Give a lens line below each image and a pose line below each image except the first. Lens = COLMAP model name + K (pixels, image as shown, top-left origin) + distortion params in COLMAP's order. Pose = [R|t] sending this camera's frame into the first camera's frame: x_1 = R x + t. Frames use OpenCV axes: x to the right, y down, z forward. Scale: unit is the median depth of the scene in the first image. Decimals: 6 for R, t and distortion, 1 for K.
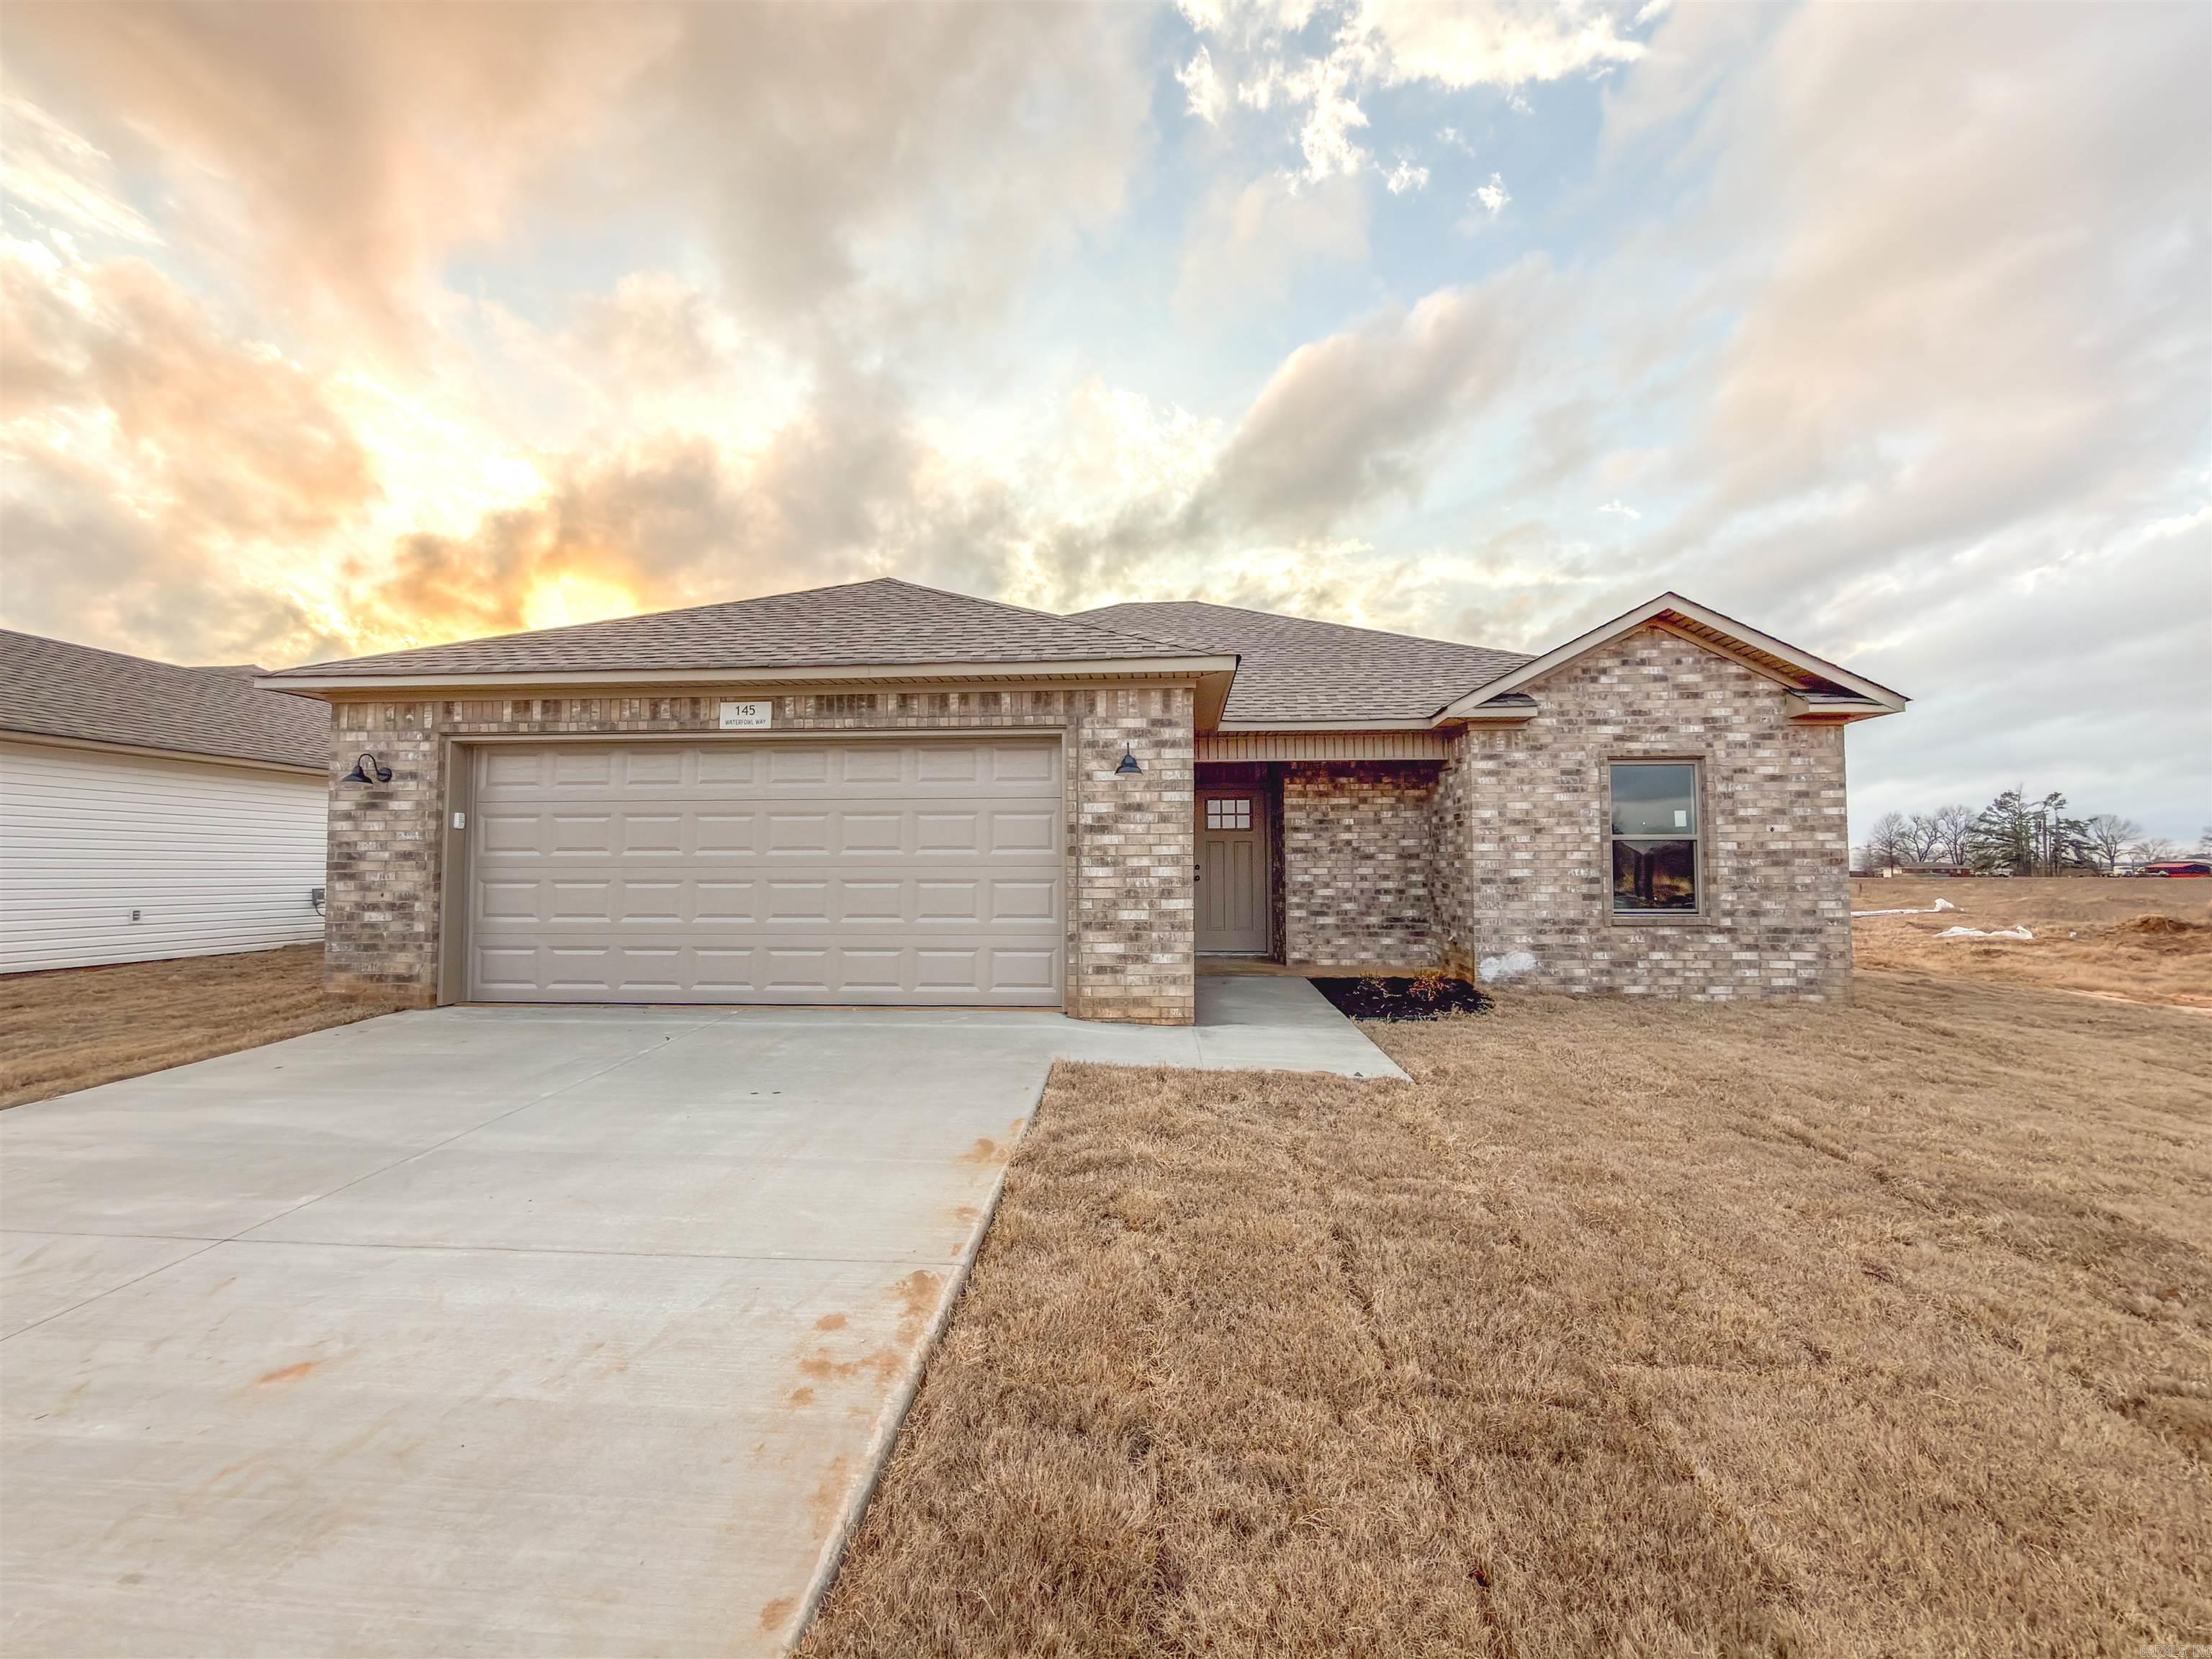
lens RADIAL K [[878.8, 0, 1082.8], [0, 878.8, 840.5], [0, 0, 1]] dist [-0.001353, 0.000002]
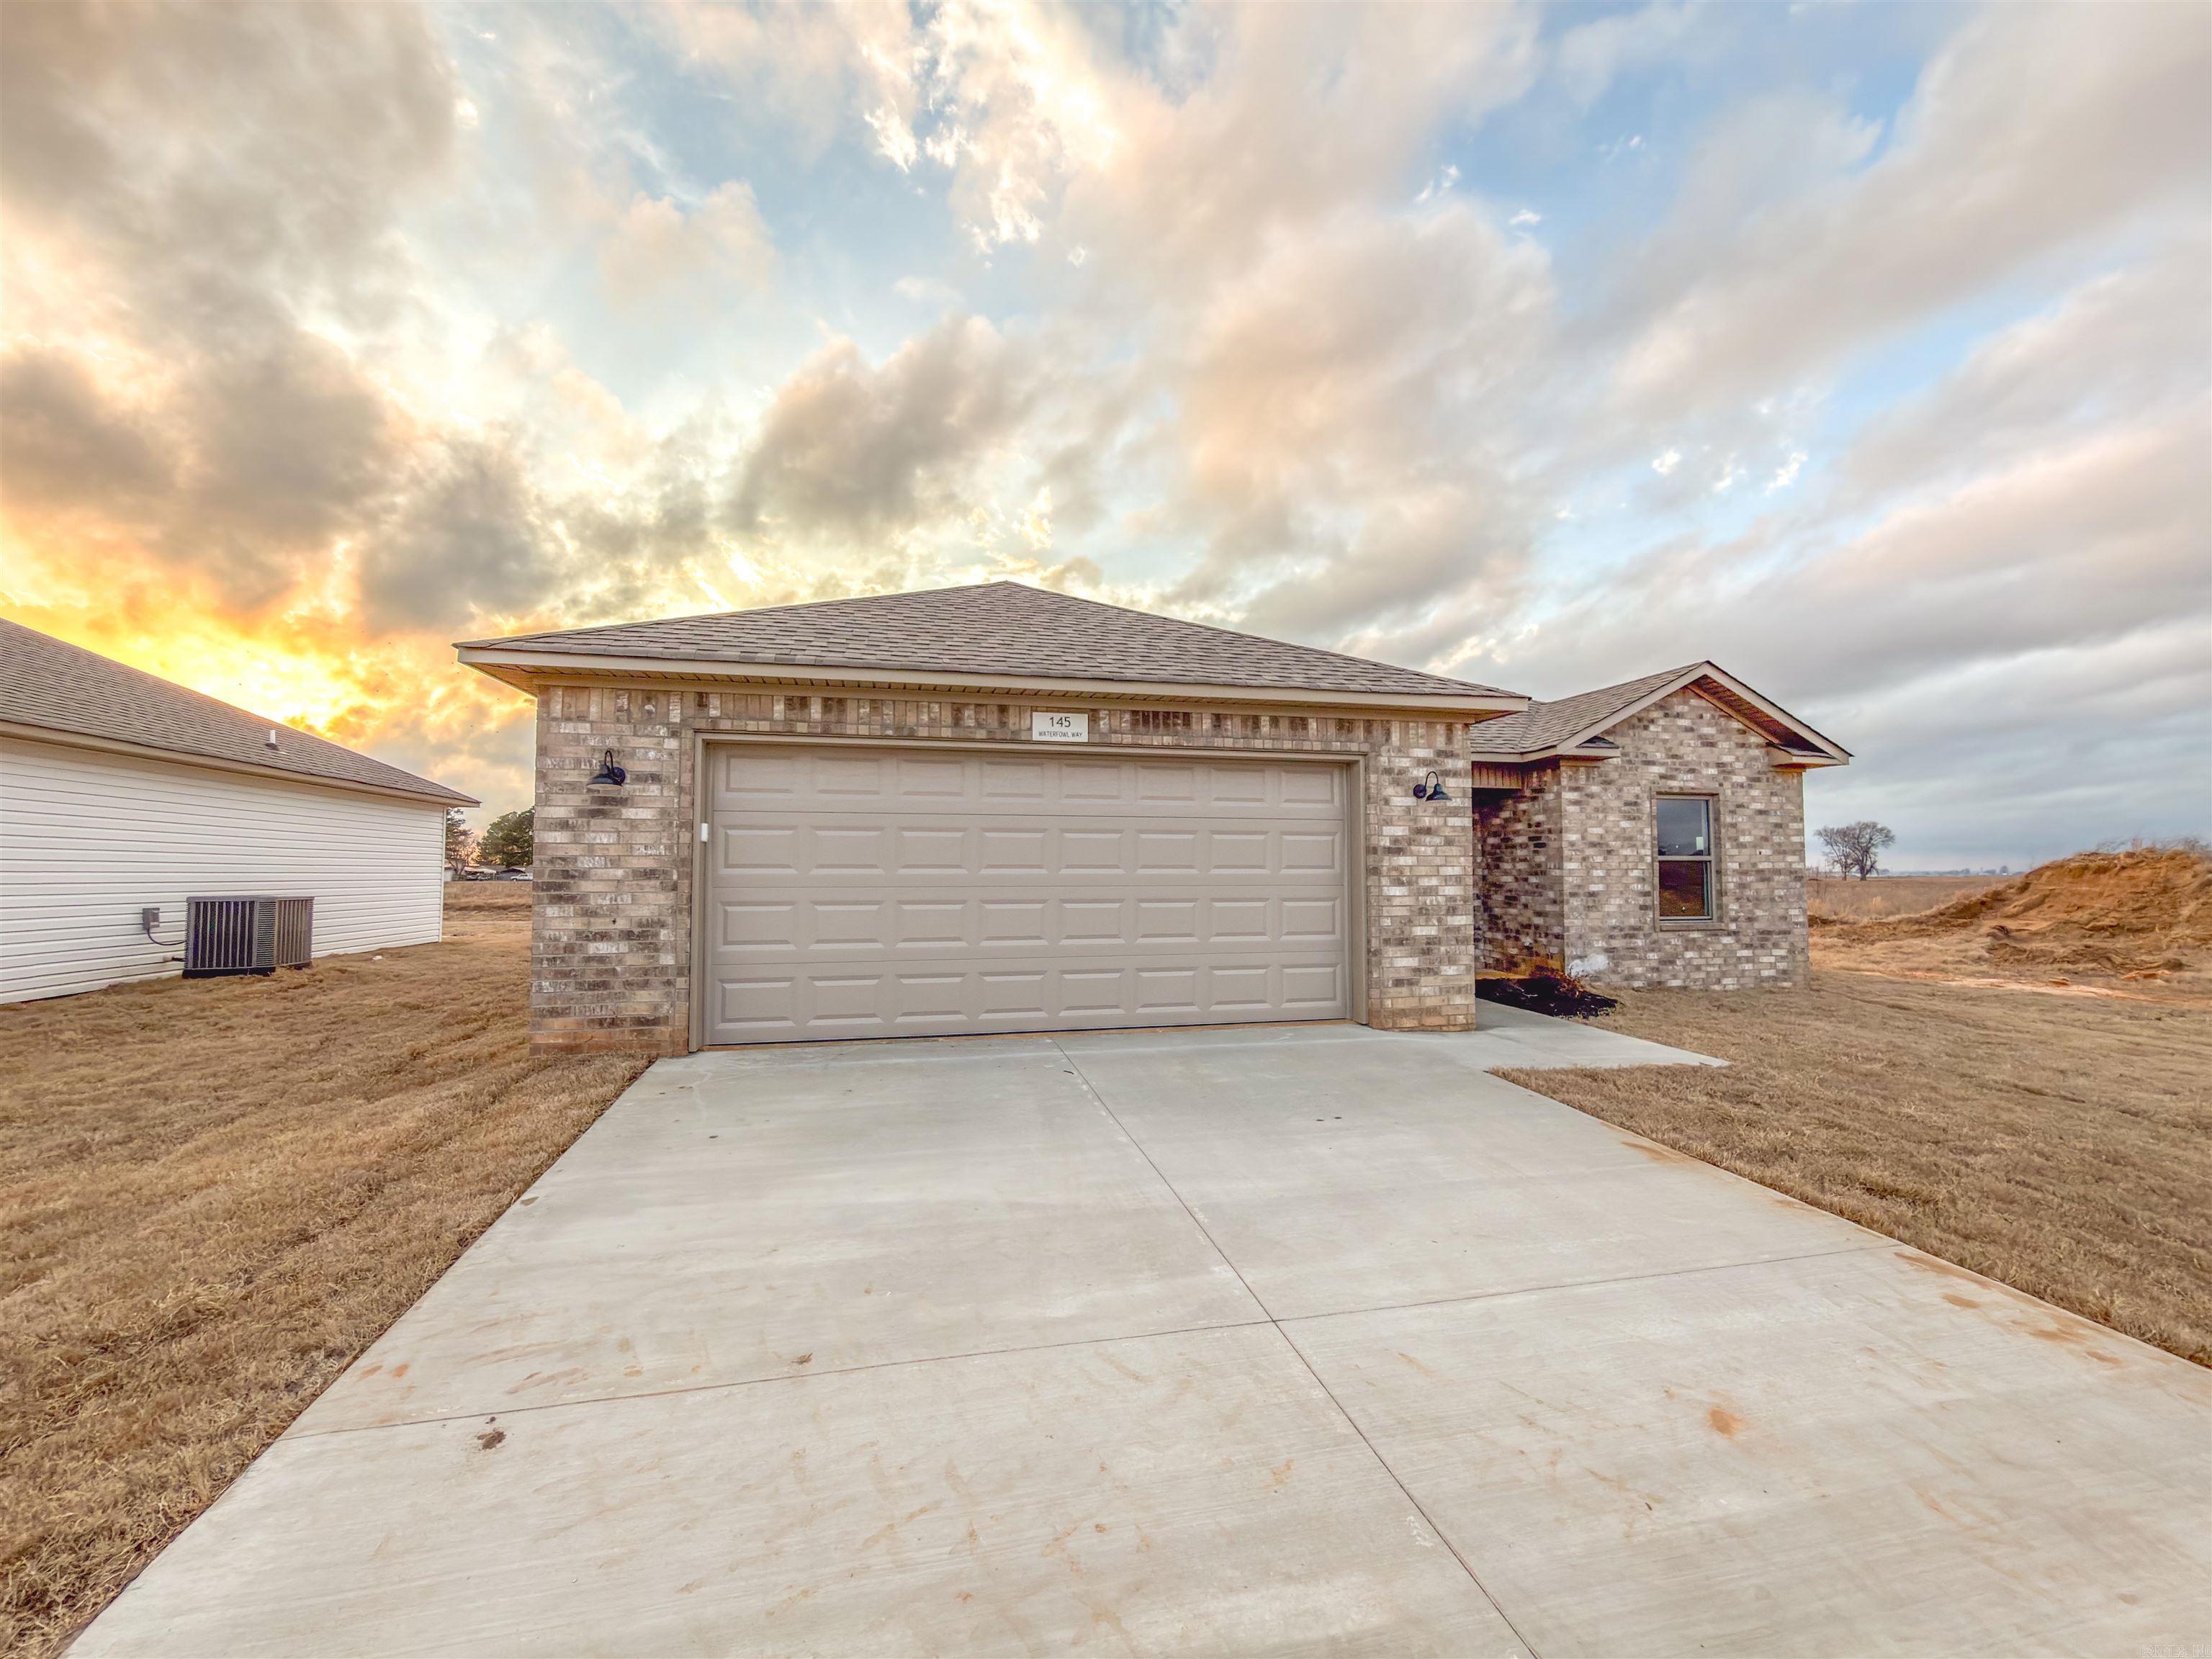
lens RADIAL K [[878.8, 0, 1082.8], [0, 878.8, 840.5], [0, 0, 1]] dist [-0.001353, 0.000002]
pose [[0.957076, 0.012379, 0.289572, -0.614826], [-0.010880, 0.999918, -0.006786, -0.013290], [-0.289633, 0.003345, 0.957132, 0.081396]]
